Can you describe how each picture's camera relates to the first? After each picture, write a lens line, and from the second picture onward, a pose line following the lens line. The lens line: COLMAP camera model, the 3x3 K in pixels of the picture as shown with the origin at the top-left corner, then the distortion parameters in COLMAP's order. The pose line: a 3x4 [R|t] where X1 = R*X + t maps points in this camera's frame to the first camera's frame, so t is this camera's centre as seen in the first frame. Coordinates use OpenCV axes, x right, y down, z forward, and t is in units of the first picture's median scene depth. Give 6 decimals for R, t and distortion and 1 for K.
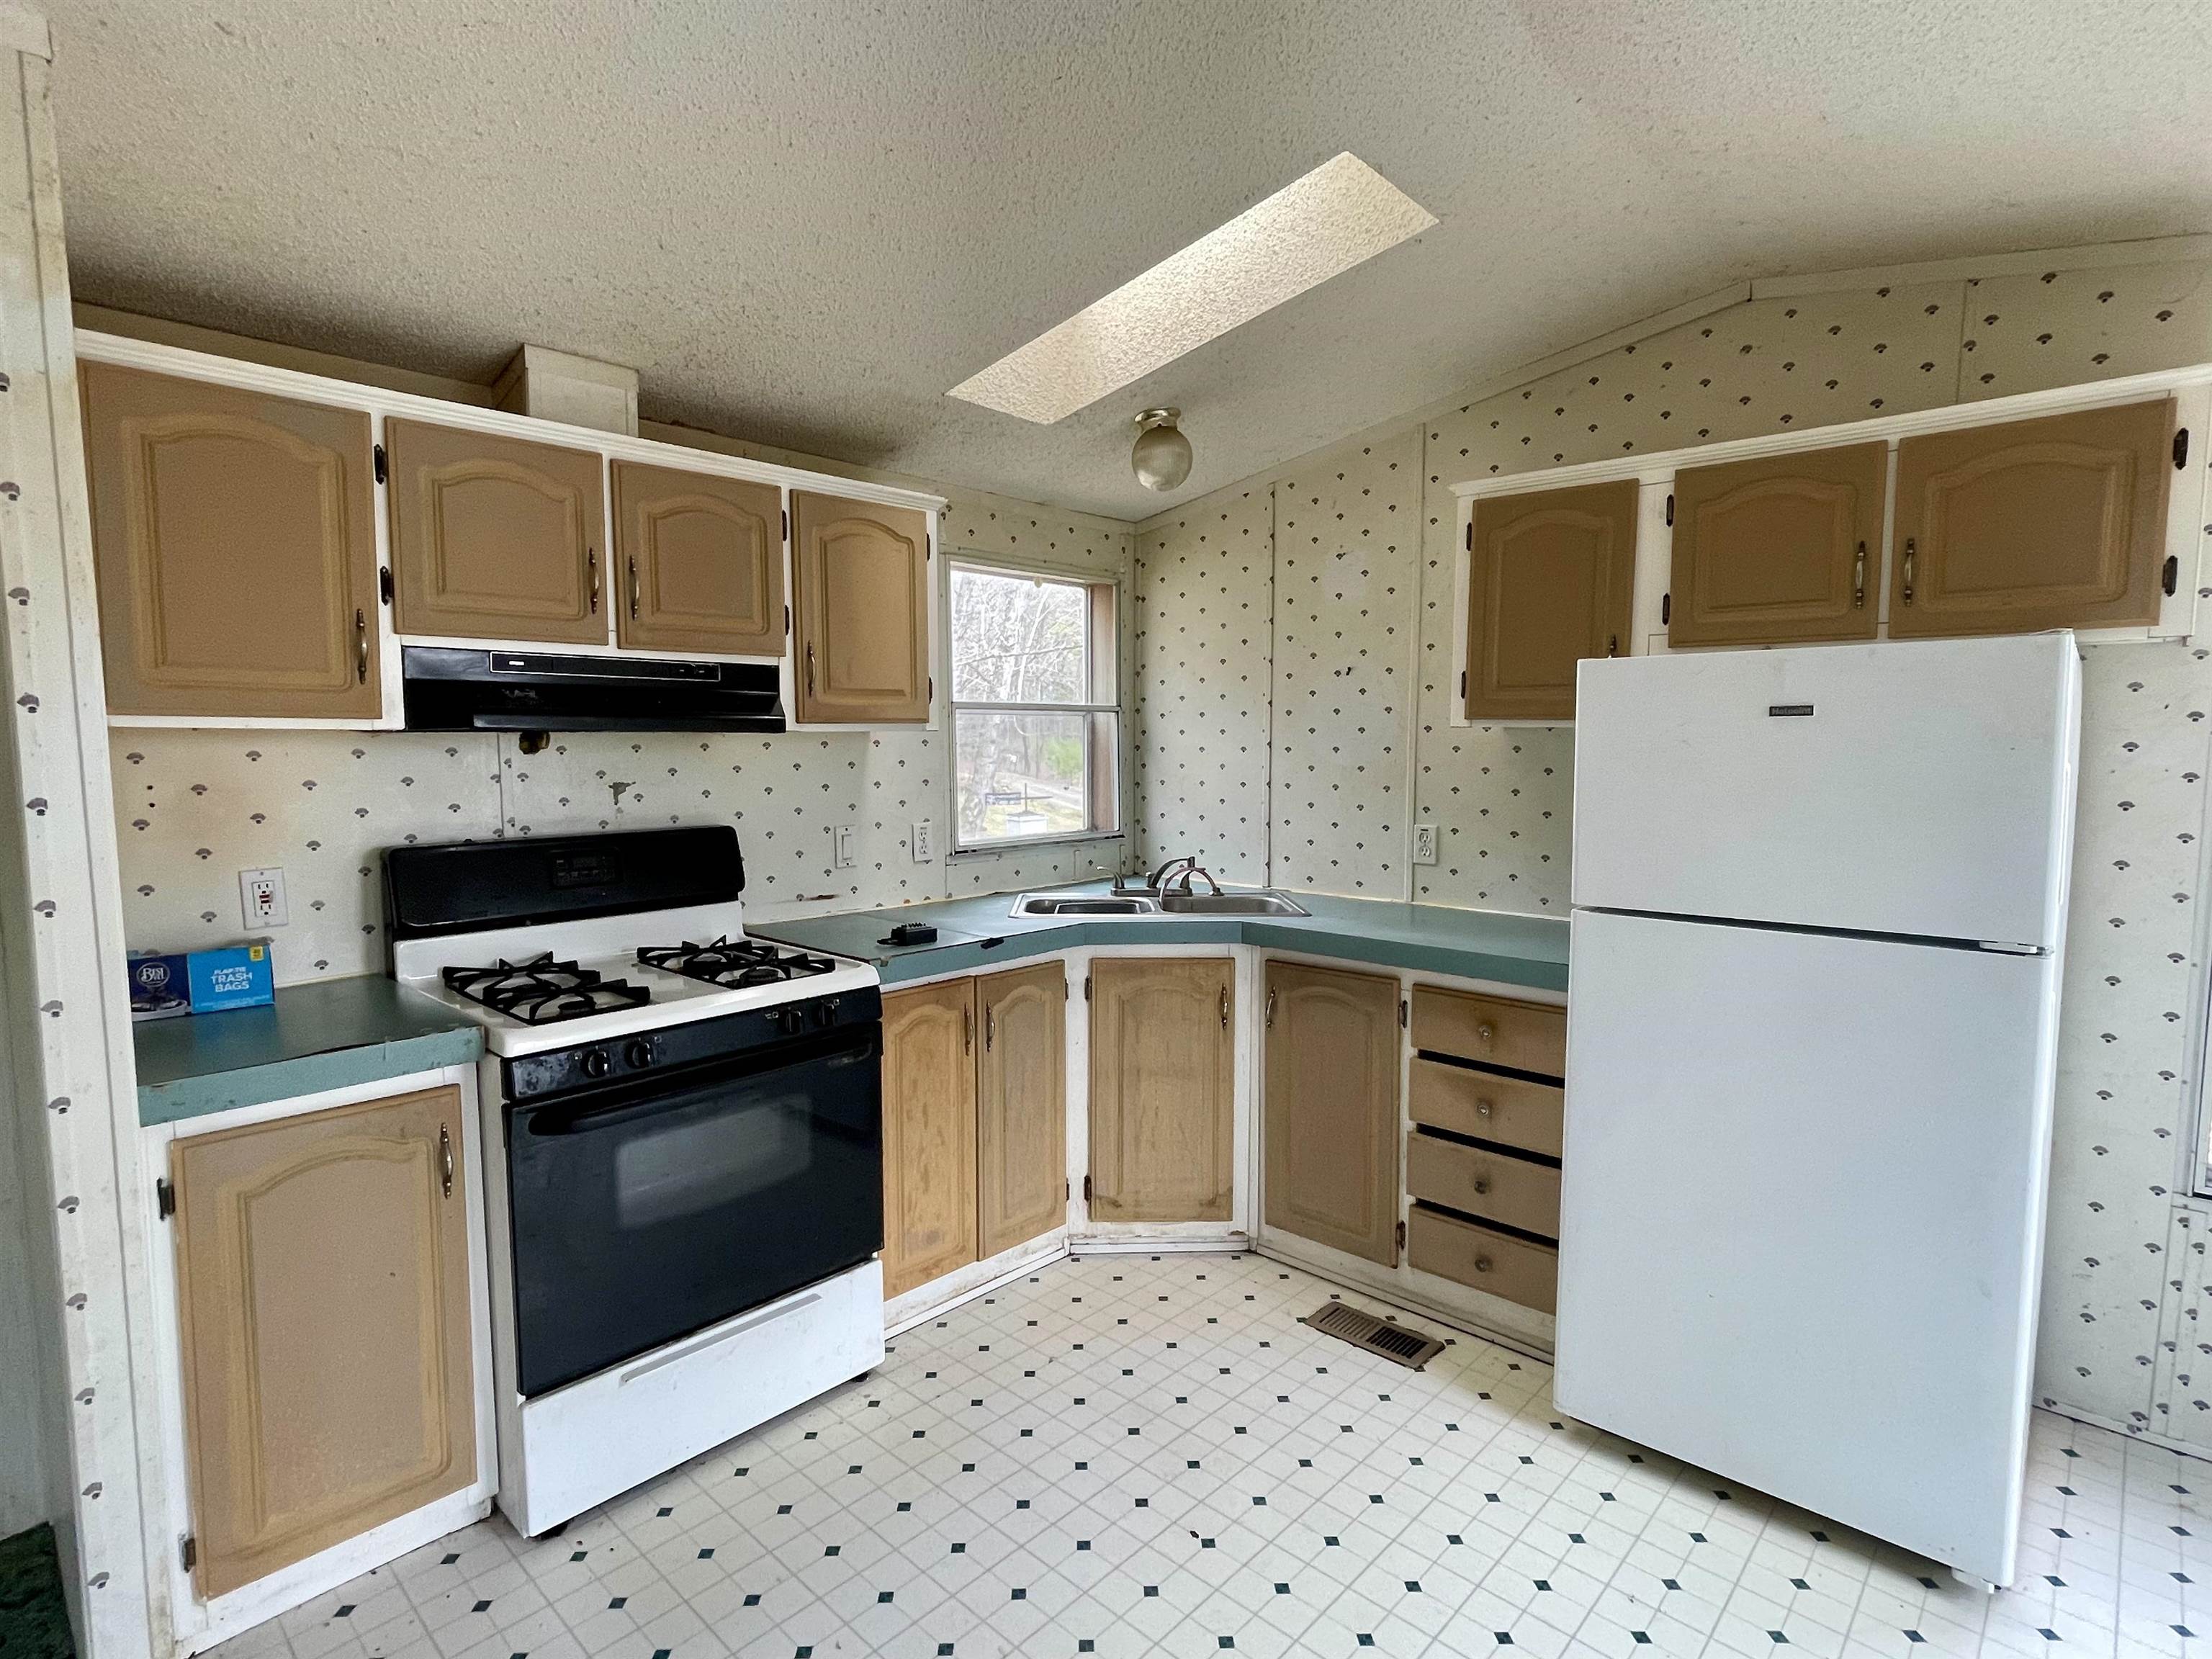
lens RADIAL K [[1114.3, 0, 1095.0], [0, 1114.3, 827.3], [0, 0, 1]] dist [0.002594, -0.001205]
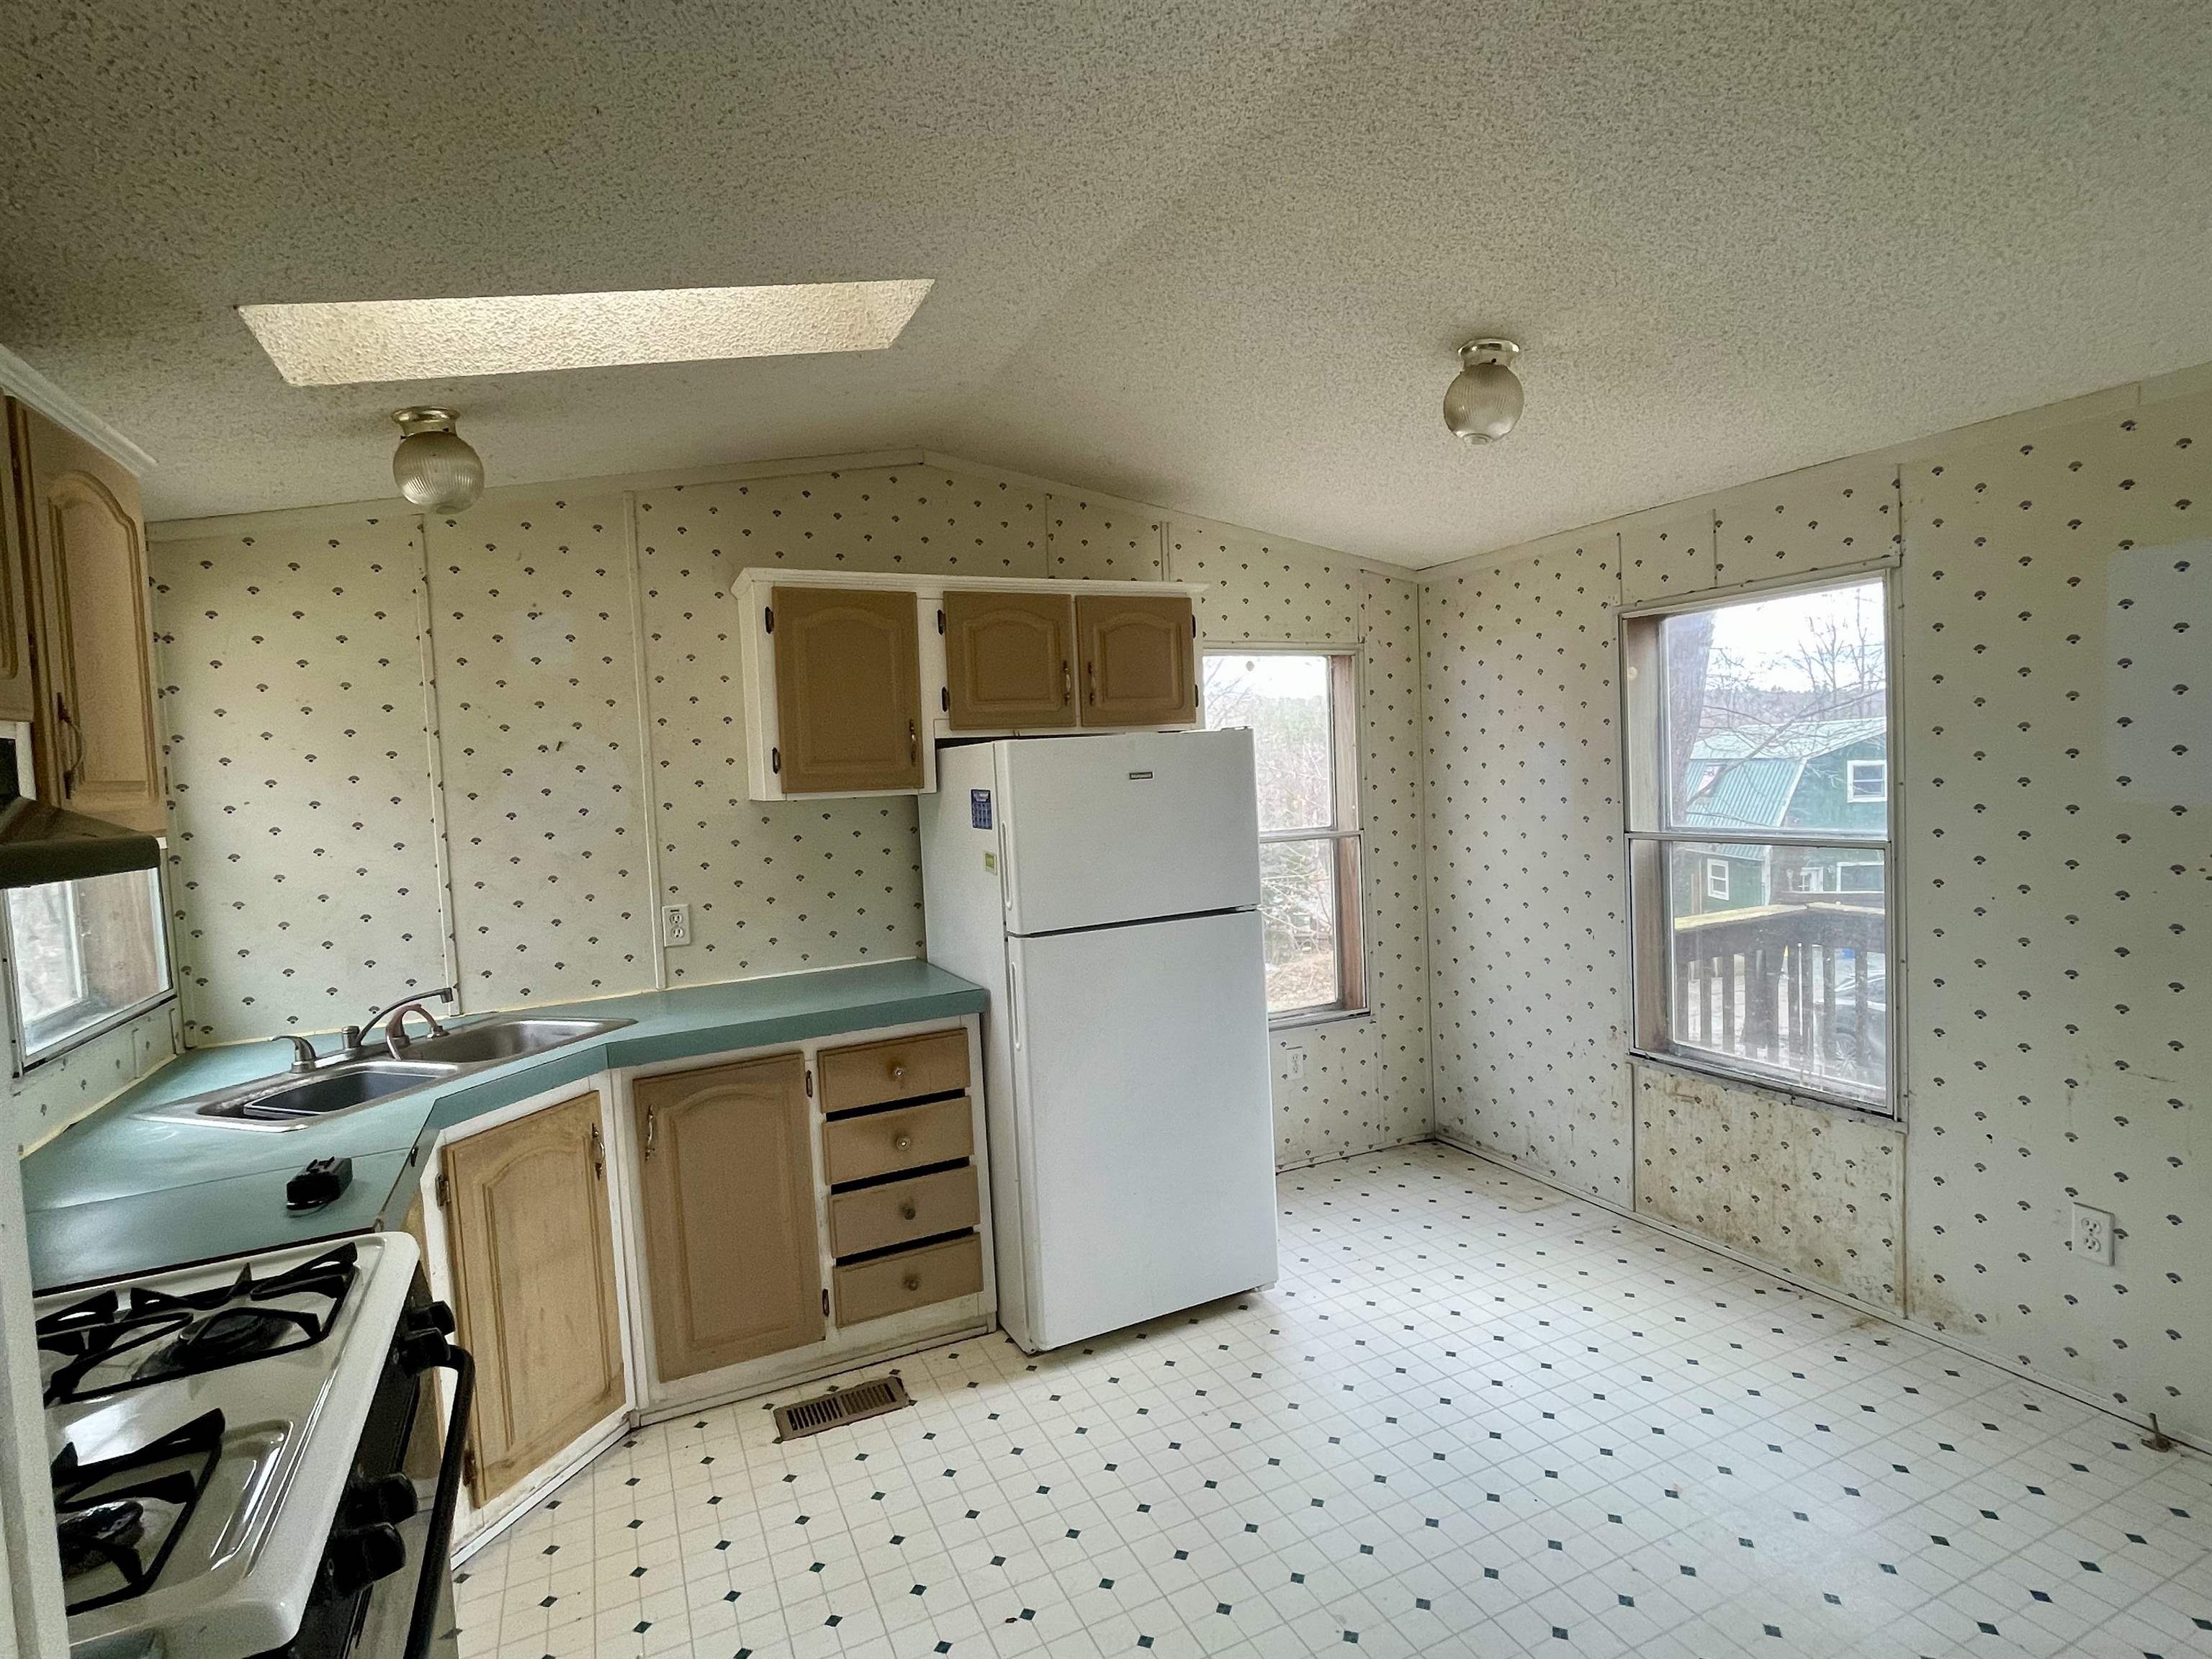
lens RADIAL K [[1114.3, 0, 1095.0], [0, 1114.3, 827.3], [0, 0, 1]] dist [0.002594, -0.001205]
pose [[0.370346, -0.067791, 0.926417, -0.534082], [0.124744, 0.991929, 0.022717, -0.053267], [-0.920480, 0.107152, 0.375813, 0.346427]]
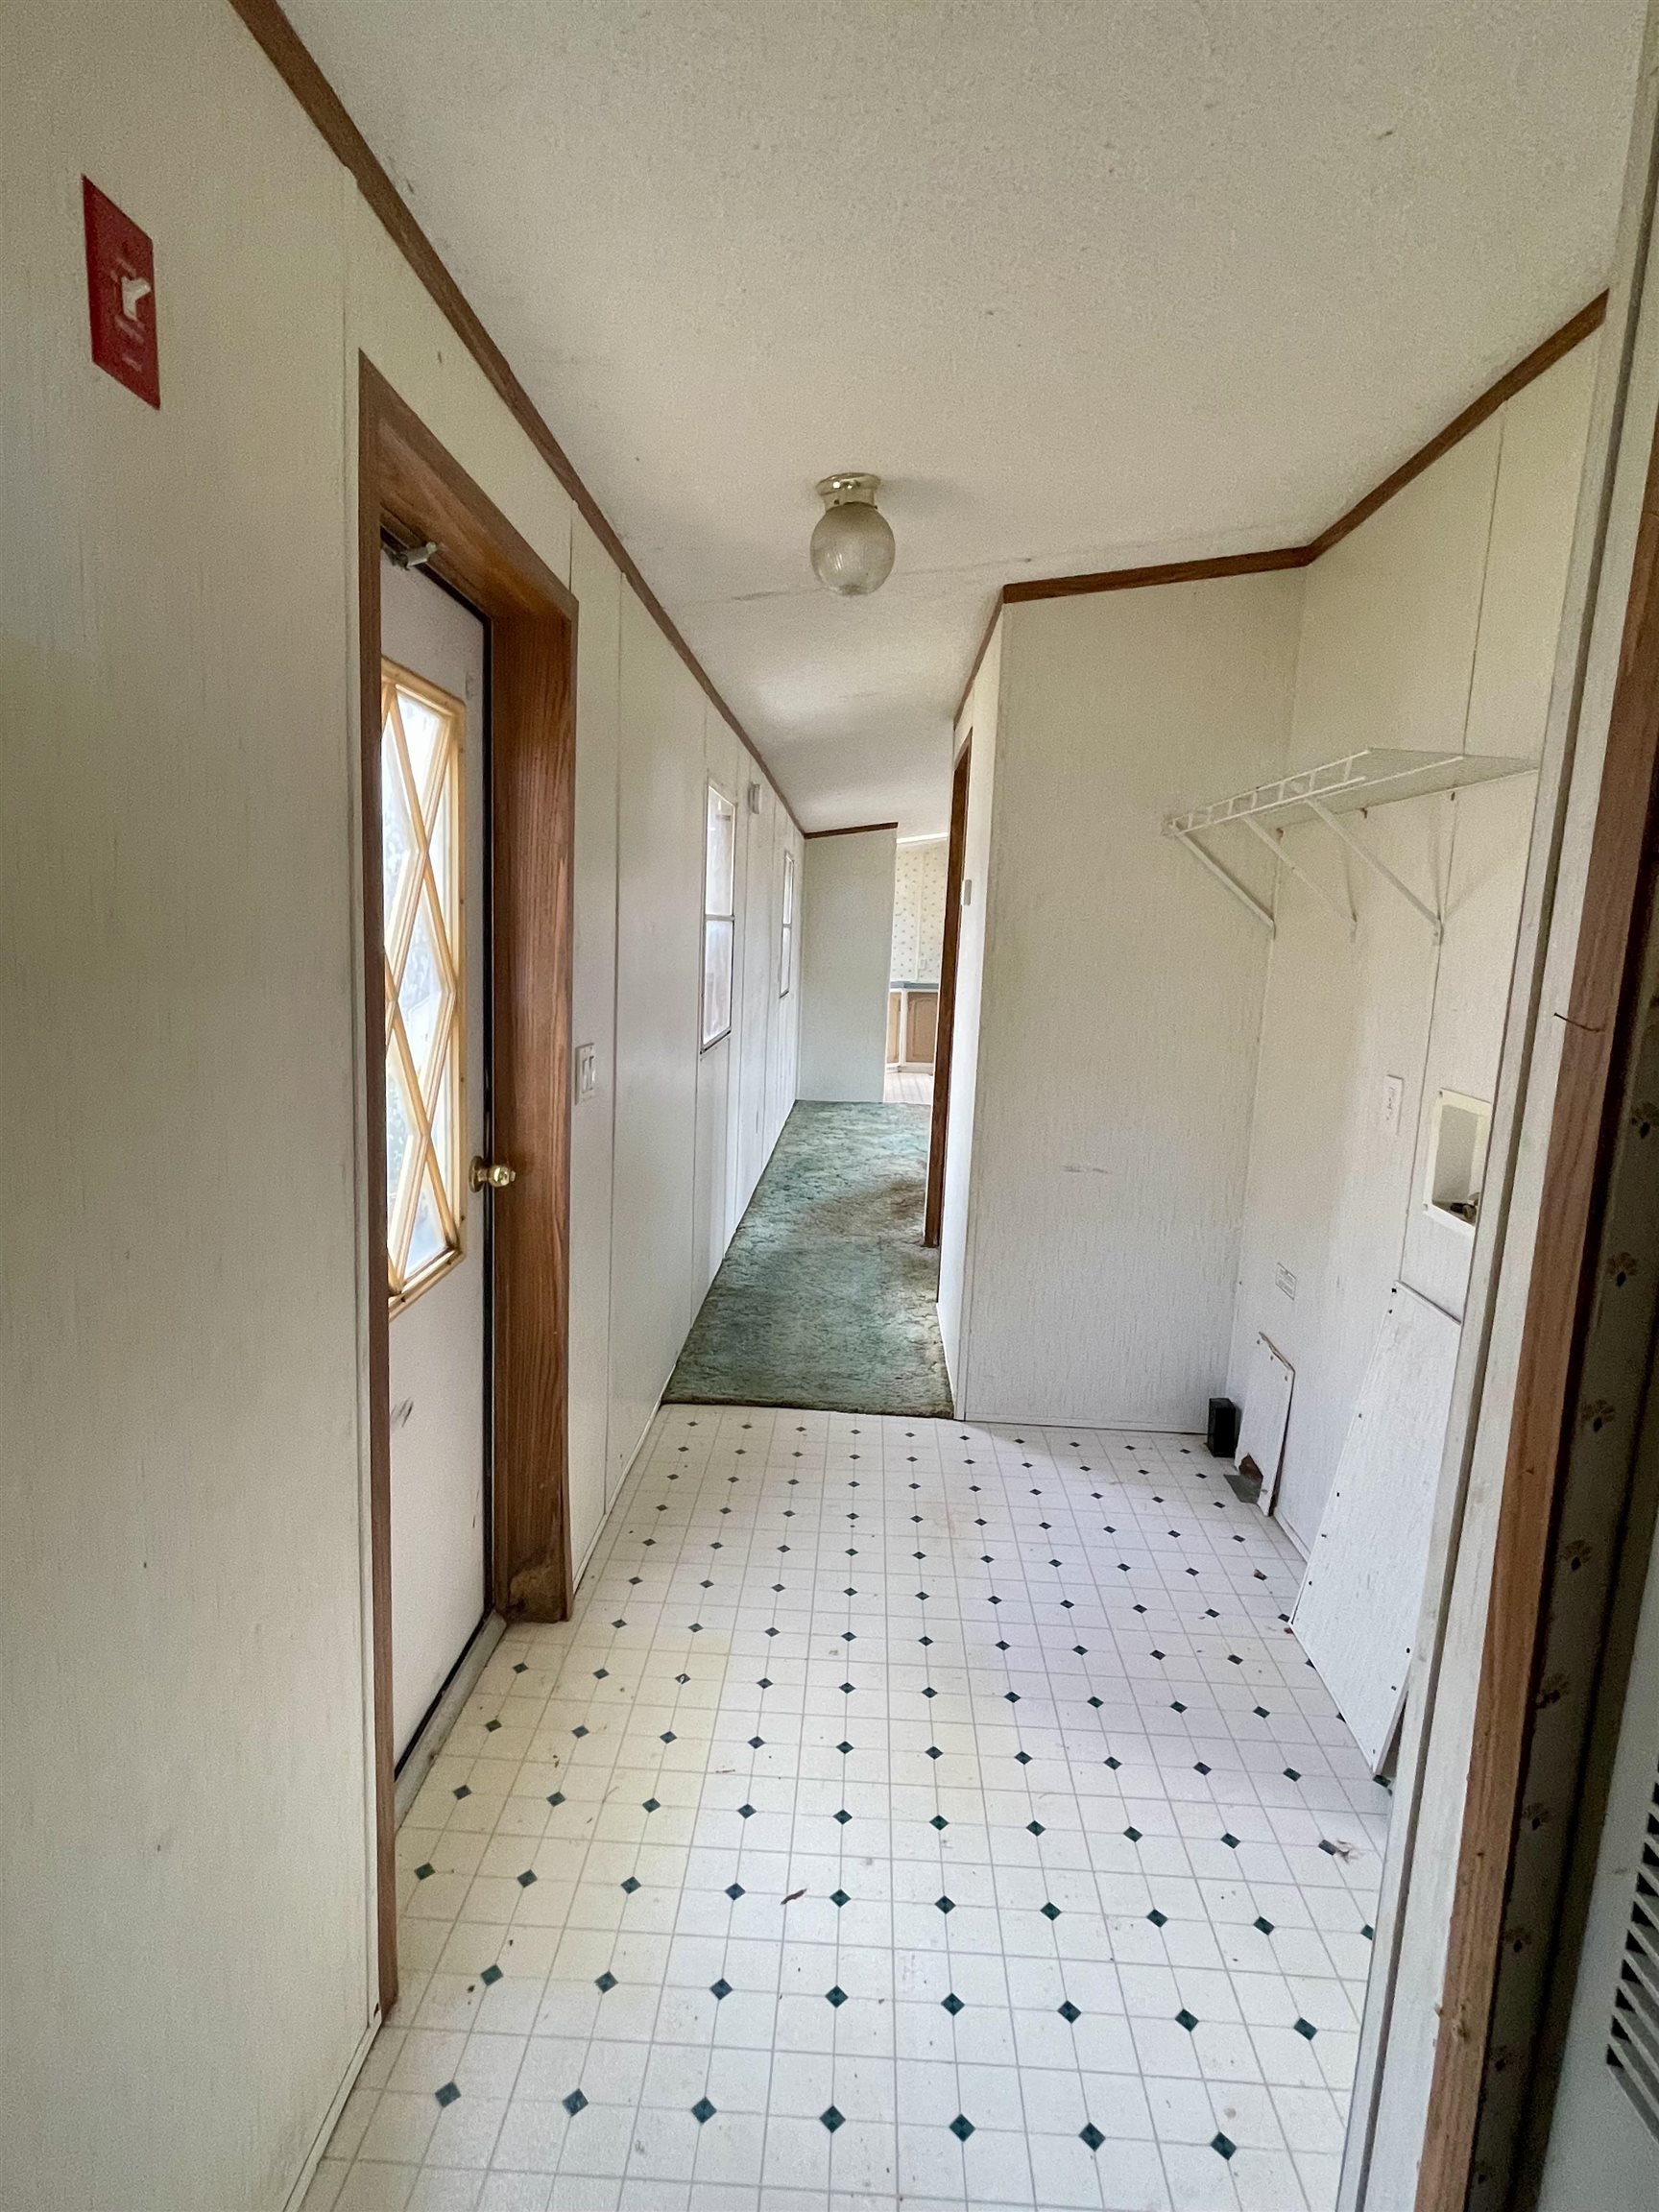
lens RADIAL K [[1114.3, 0, 829.5], [0, 1114.3, 1106.0], [0, 0, 1]] dist [0.002594, -0.001205]
pose [[0.748565, -0.067851, 0.659580, -2.774133], [0.009822, 0.995776, 0.091288, 0.165096], [-0.662988, -0.061857, 0.746070, -1.812308]]
